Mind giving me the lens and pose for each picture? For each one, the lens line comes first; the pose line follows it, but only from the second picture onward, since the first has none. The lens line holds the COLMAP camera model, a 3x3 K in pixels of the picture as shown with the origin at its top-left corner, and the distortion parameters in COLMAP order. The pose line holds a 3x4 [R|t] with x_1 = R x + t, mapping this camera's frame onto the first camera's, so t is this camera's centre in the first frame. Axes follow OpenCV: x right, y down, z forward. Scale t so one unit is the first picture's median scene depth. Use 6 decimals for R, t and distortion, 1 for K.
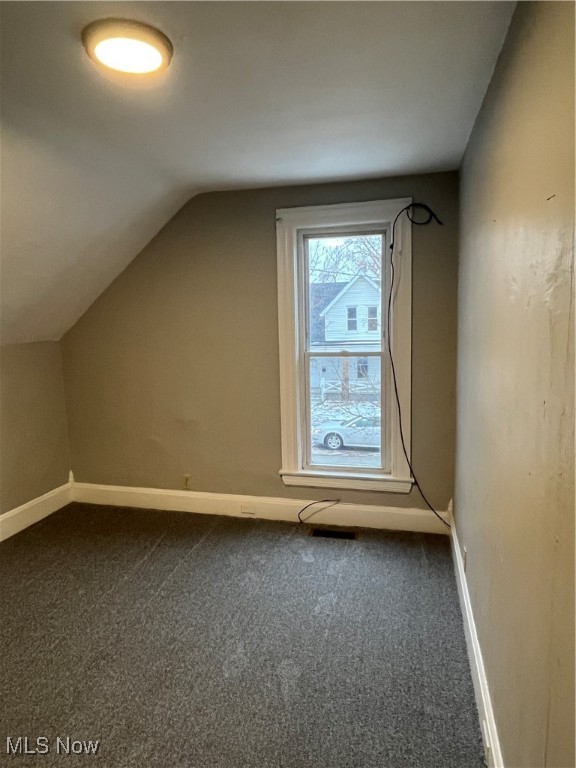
lens RADIAL K [[484.3, 0, 289.4], [0, 484.3, 379.4], [0, 0, 1]] dist [-0.000513, -0.001601]
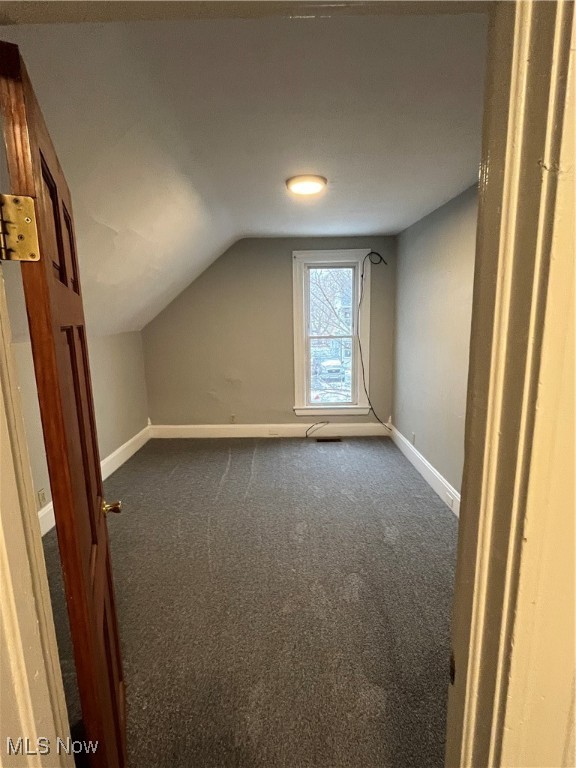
lens RADIAL K [[370.7, 0, 286.2], [0, 370.7, 379.3], [0, 0, 1]] dist [-0.002365, -0.000246]
pose [[0.971390, -0.035556, 0.234813, -0.363372], [0.026495, 0.998782, 0.041631, 0.039657], [-0.236008, -0.034218, 0.971149, -0.254278]]
